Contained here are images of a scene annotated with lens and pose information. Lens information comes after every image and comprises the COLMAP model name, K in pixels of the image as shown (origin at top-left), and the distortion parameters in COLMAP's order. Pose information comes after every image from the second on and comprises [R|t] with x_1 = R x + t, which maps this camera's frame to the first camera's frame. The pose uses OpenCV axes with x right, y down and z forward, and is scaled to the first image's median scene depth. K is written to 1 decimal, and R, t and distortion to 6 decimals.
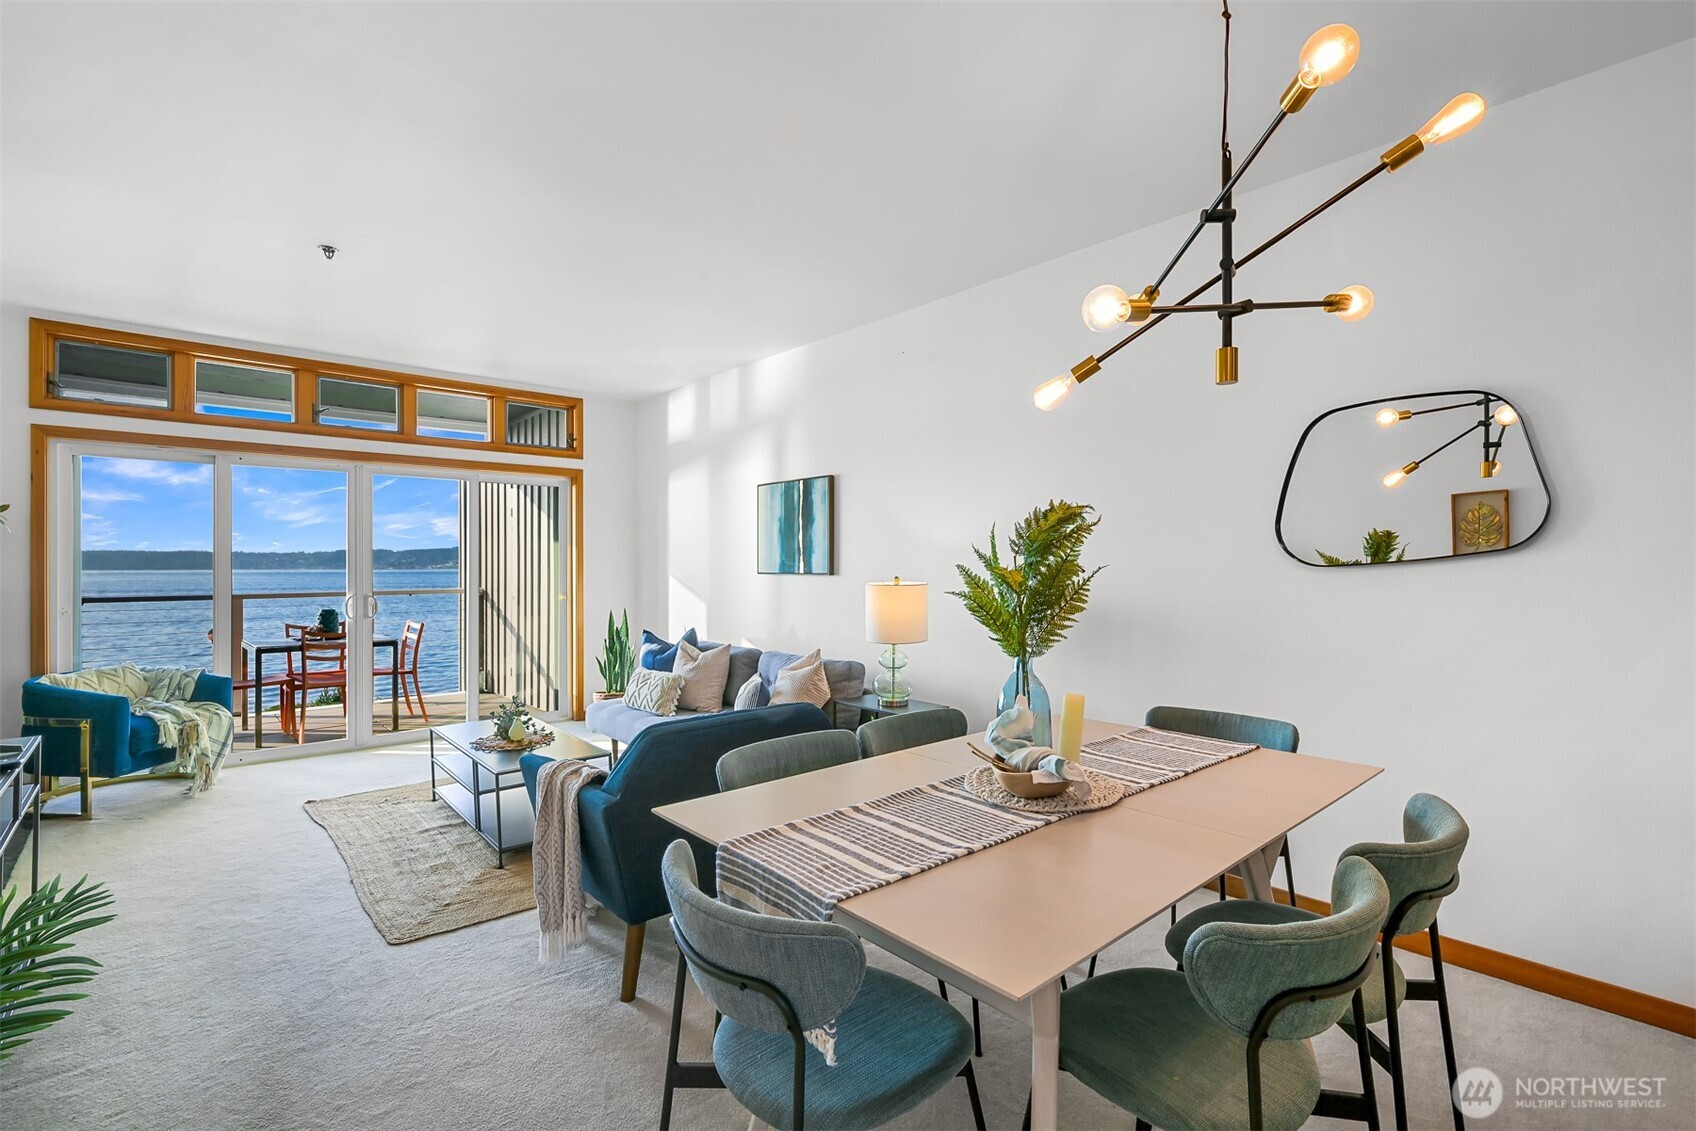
lens RADIAL K [[759.6, 0, 830.0], [0, 759.6, 563.3], [0, 0, 1]] dist [-0.008068, 0.000216]
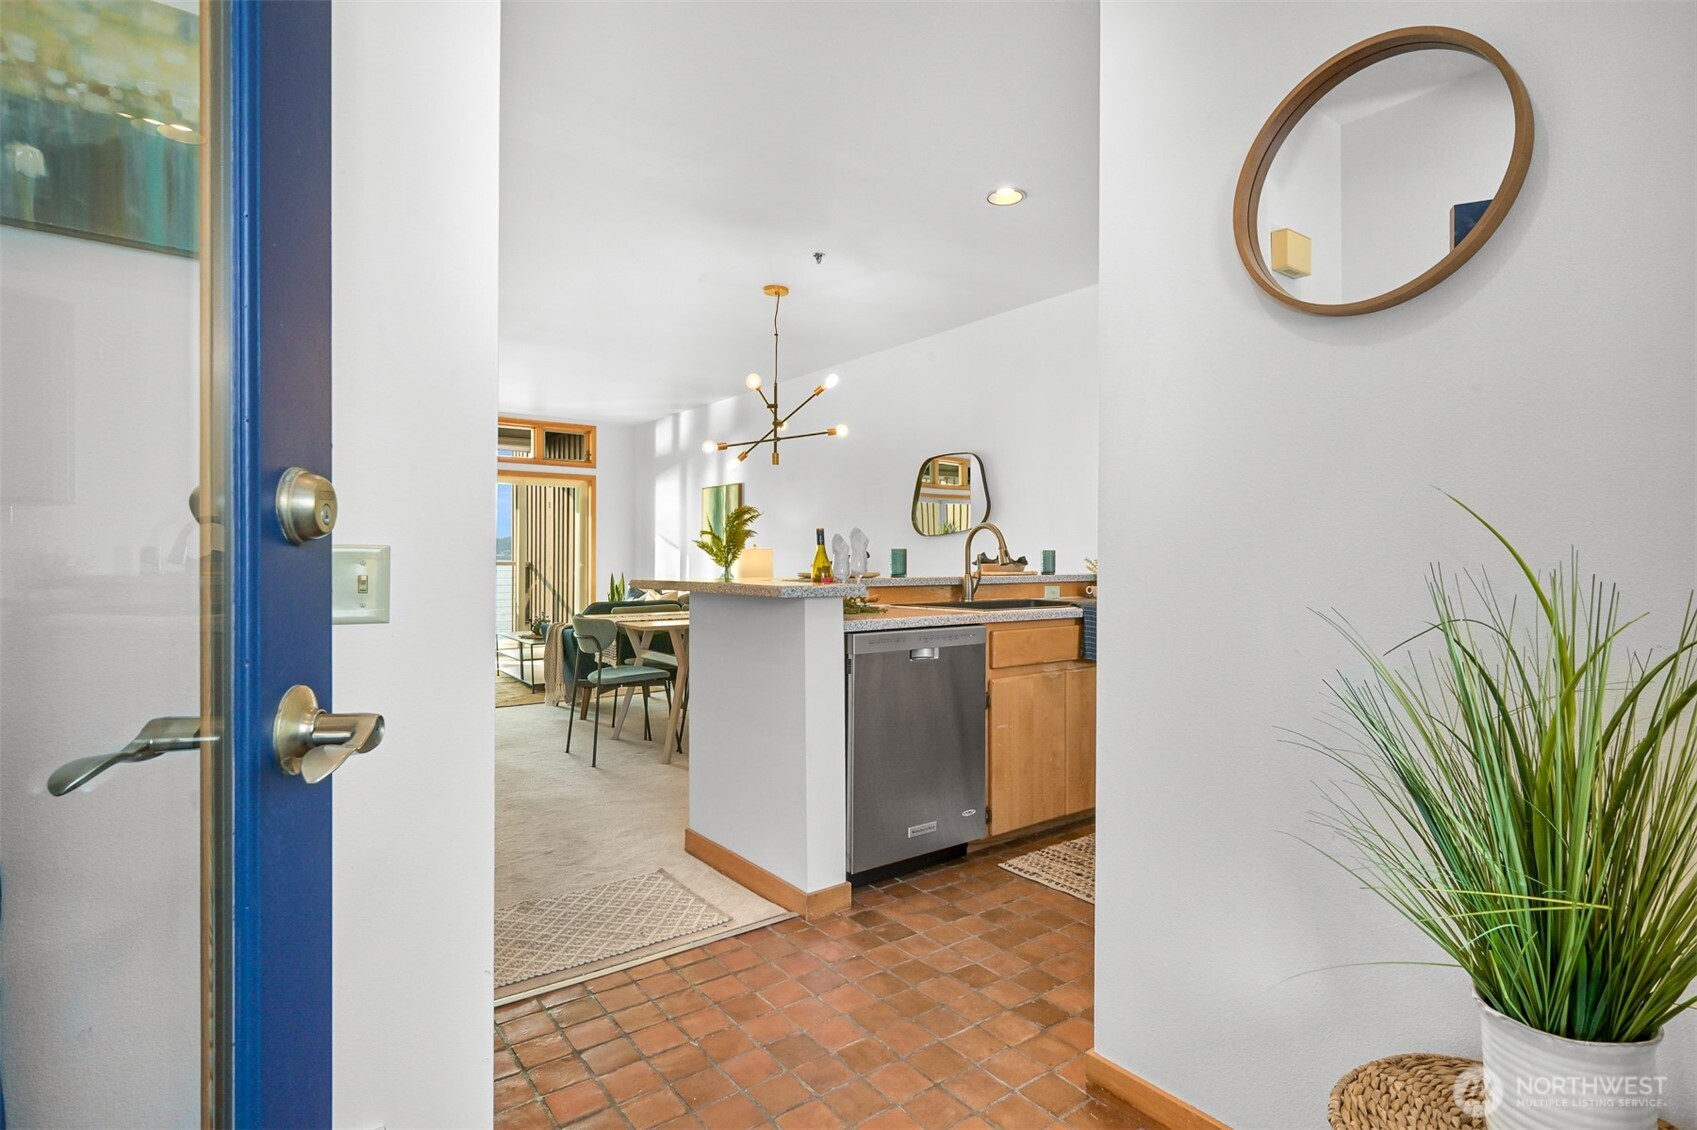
lens RADIAL K [[856.9, 0, 846.8], [0, 856.9, 562.0], [0, 0, 1]] dist [-0.001168, 0.002410]
pose [[0.996846, 0.005945, -0.079132, 0.364583], [-0.005519, 0.999969, 0.005608, 0.036246], [0.079163, -0.005153, 0.996848, -0.759390]]
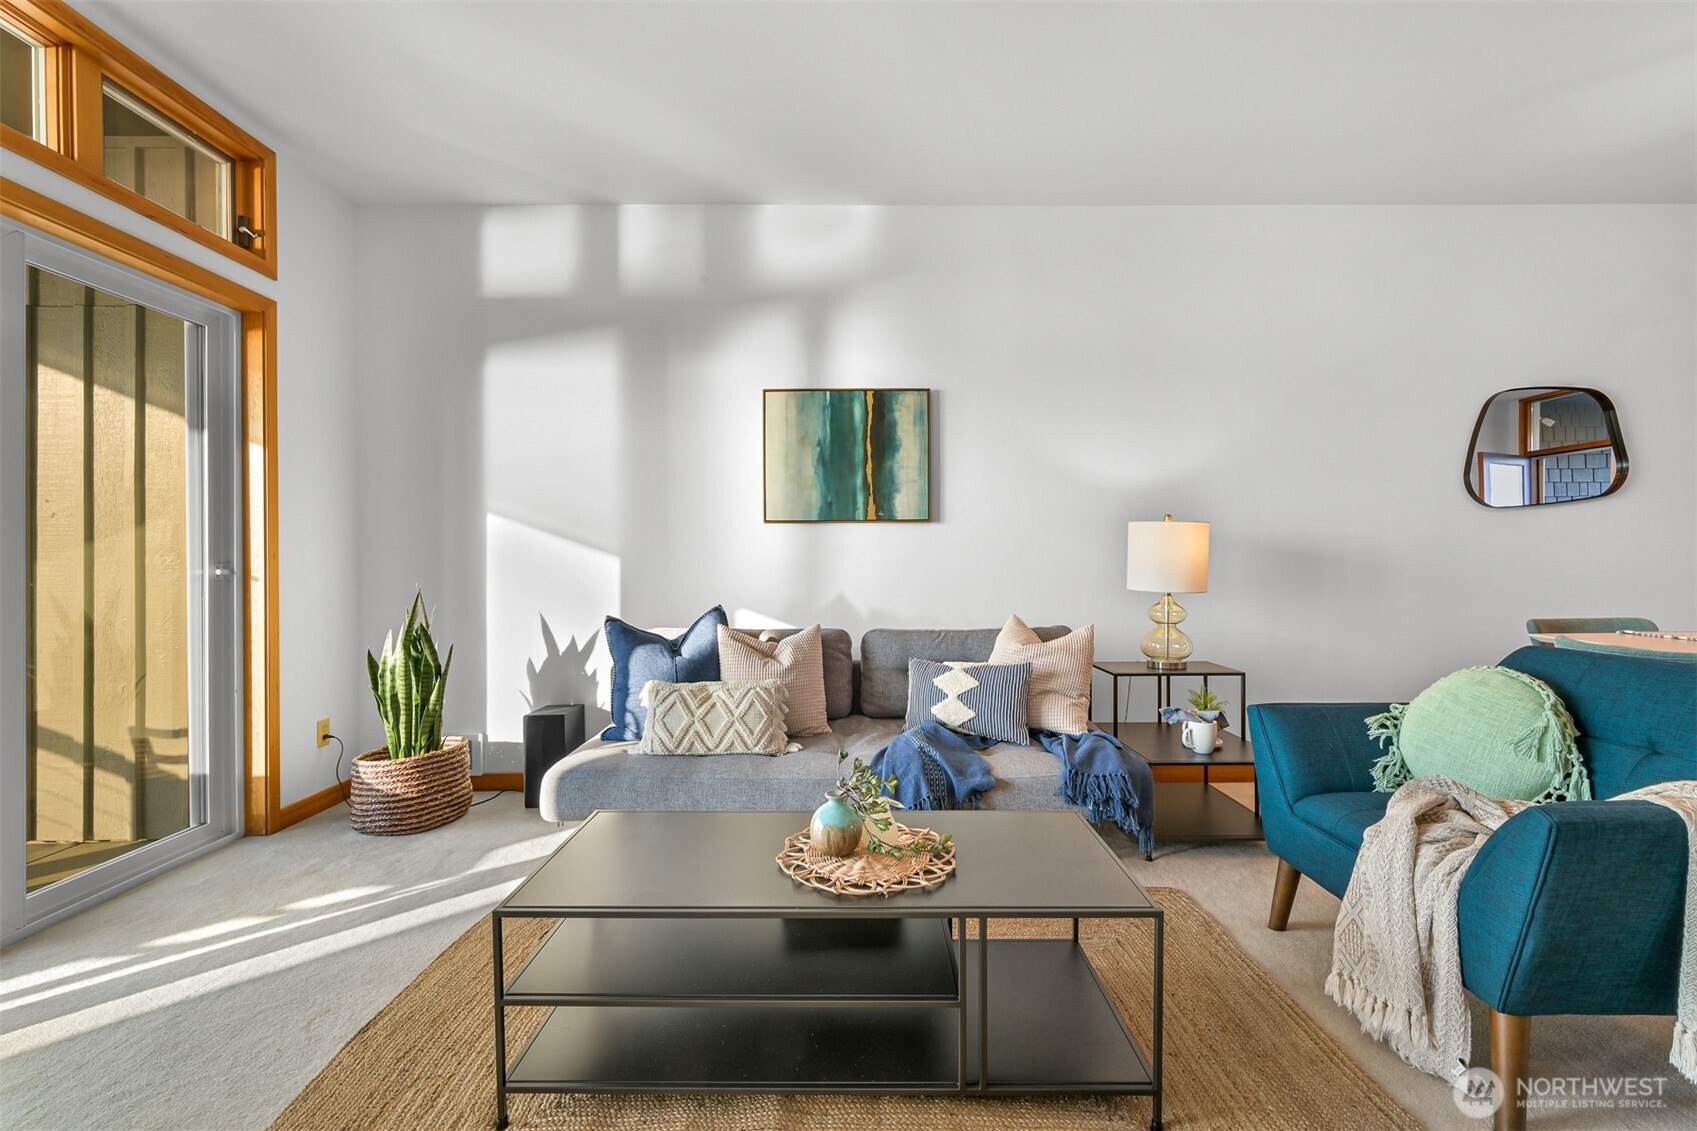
lens RADIAL K [[707.1, 0, 848.7], [0, 707.1, 567.5], [0, 0, 1]] dist [-0.000149, 0.000609]
pose [[0.657283, -0.010206, 0.753575, -0.569769], [0.000207, 0.999911, 0.013362, 0.050034], [-0.753644, -0.008627, 0.657226, 0.586361]]
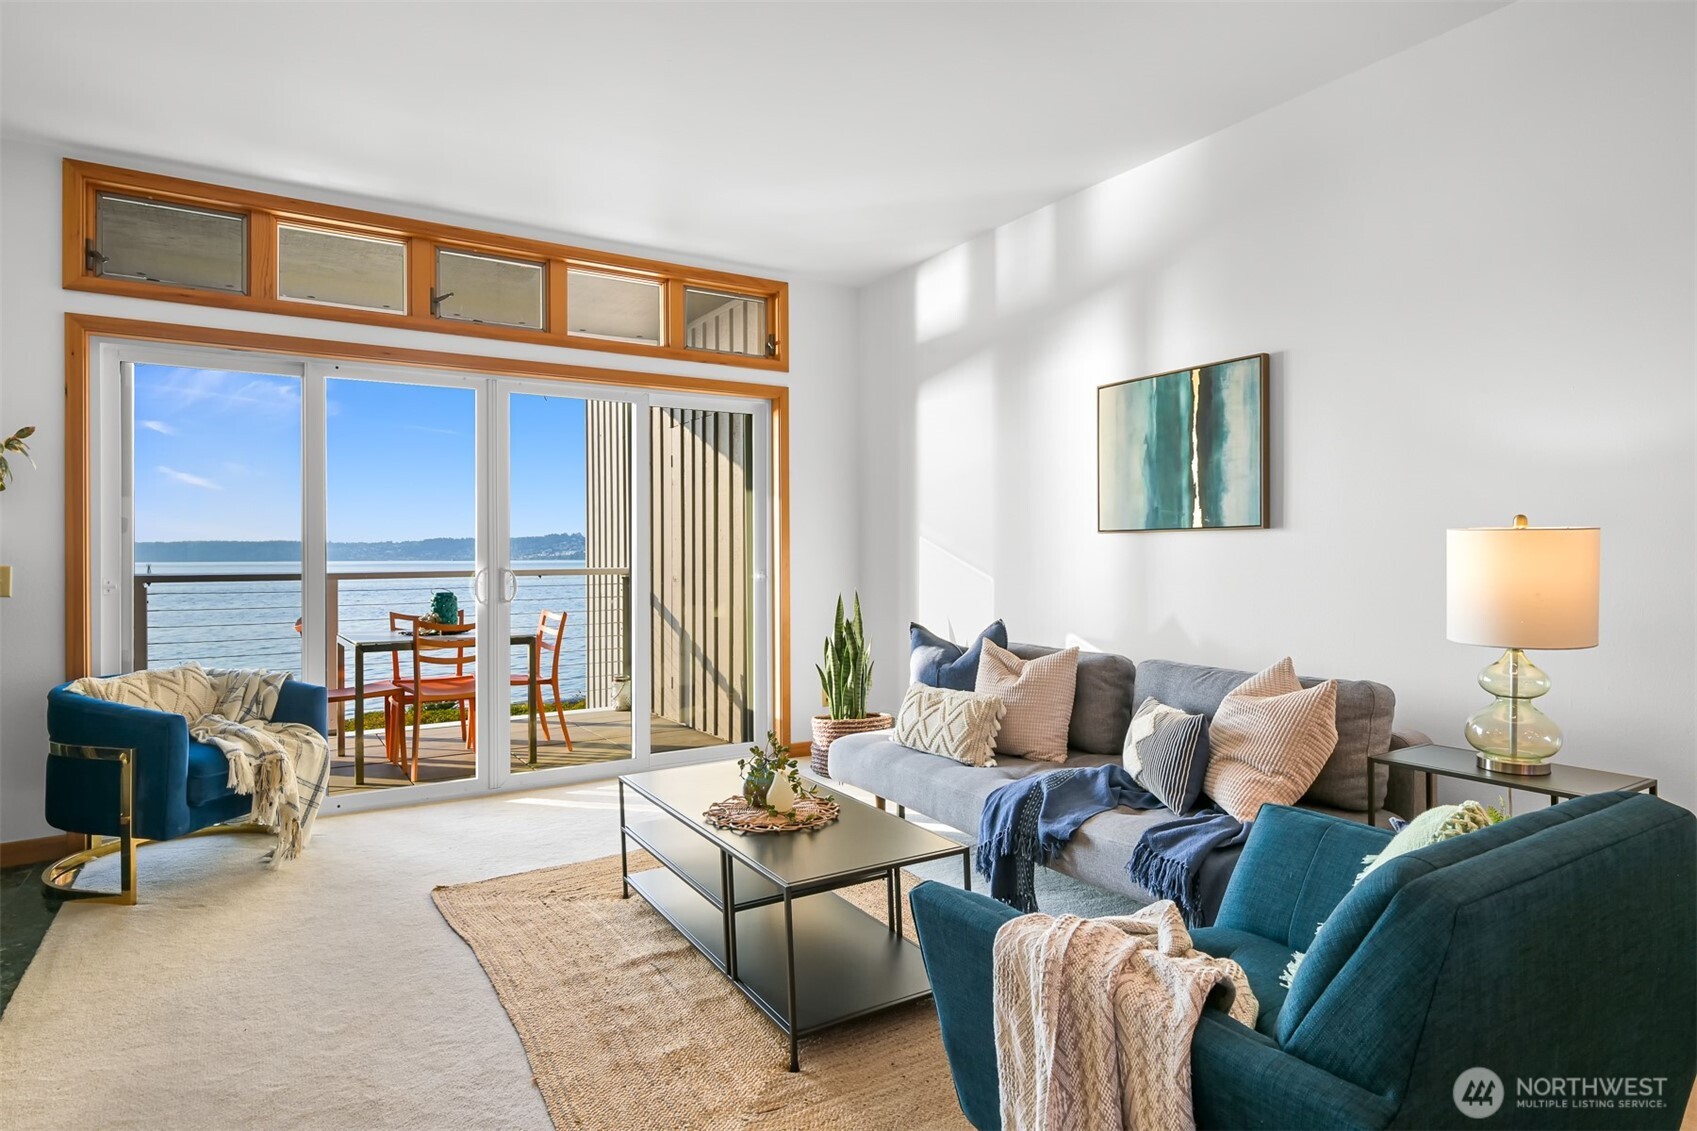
lens RADIAL K [[937.0, 0, 825.5], [0, 937.0, 548.0], [0, 0, 1]] dist [-0.004739, -0.003010]
pose [[0.984688, -0.004520, -0.174269, -0.198428], [0.004246, 0.999989, -0.001946, 0.029523], [0.174276, 0.001176, 0.984696, 0.244019]]
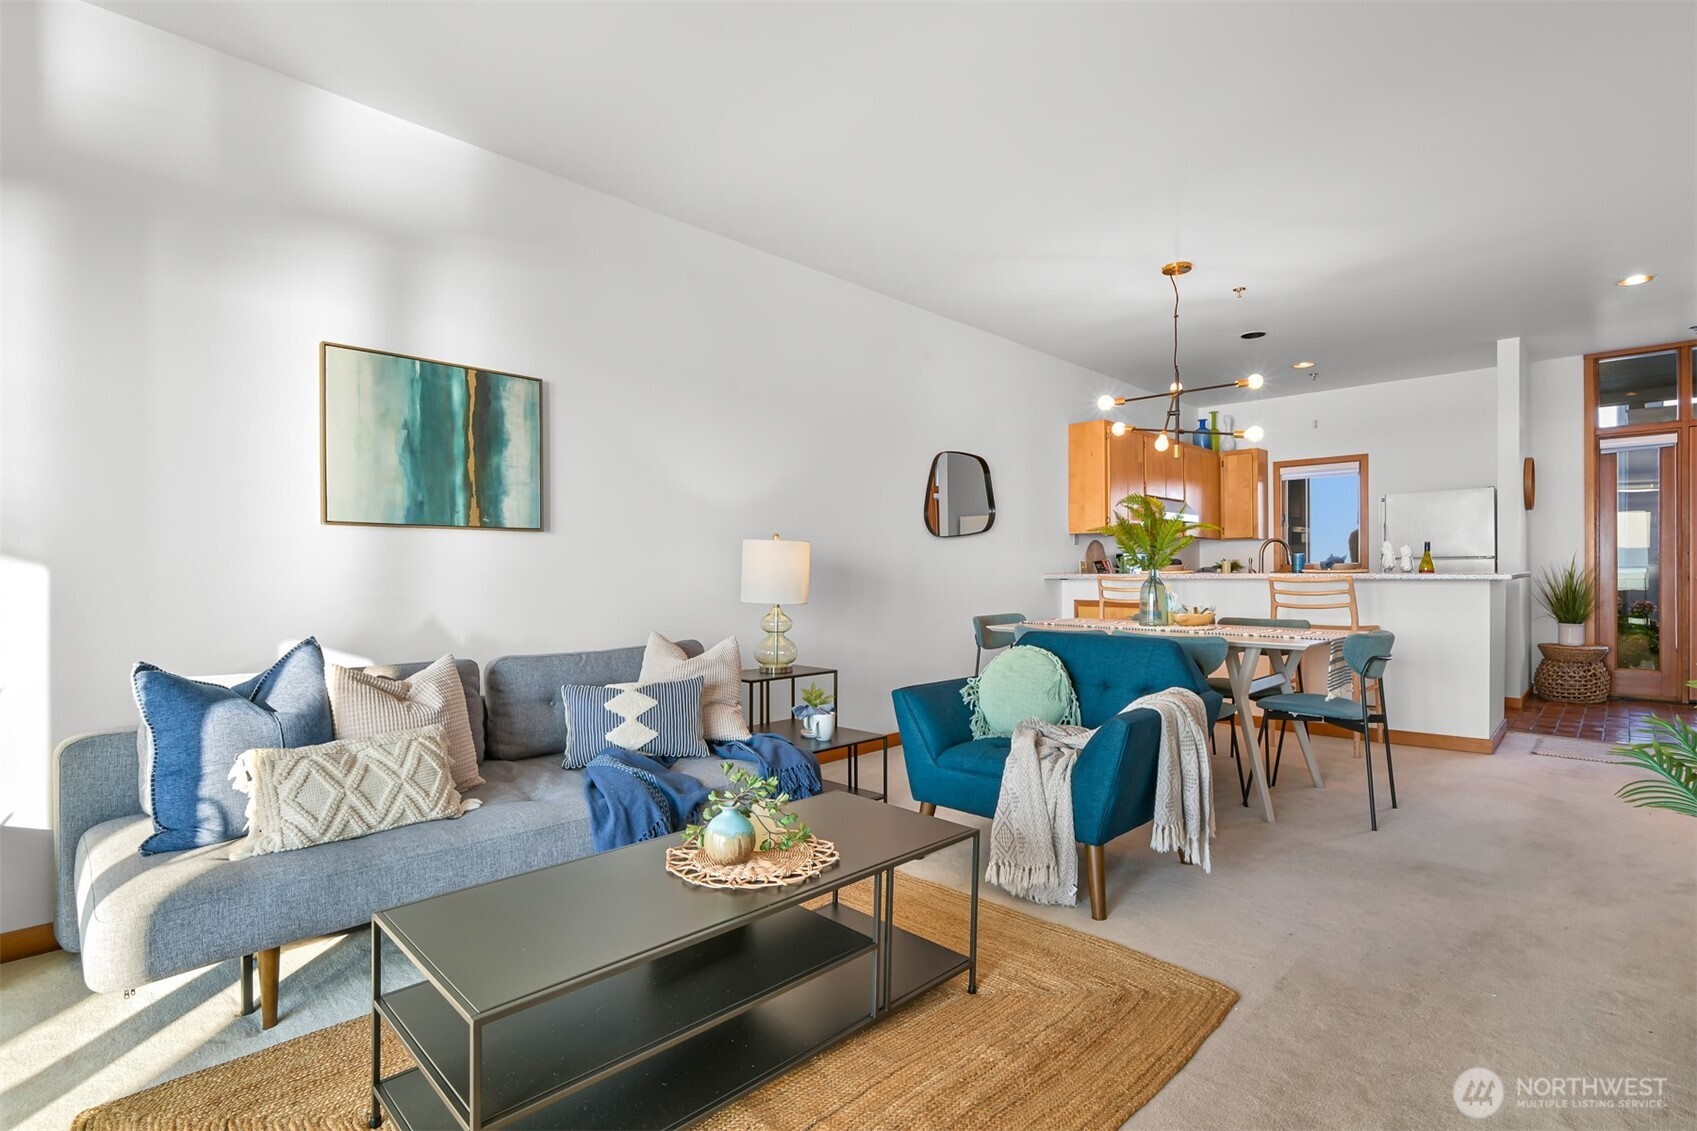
lens RADIAL K [[816.6, 0, 838.2], [0, 816.6, 577.3], [0, 0, 1]] dist [-0.000501, -0.003269]
pose [[-0.072704, -0.005352, 0.997339, -0.711848], [-0.003764, 0.999980, 0.005091, 0.049745], [-0.997346, -0.003384, -0.072723, 0.777223]]
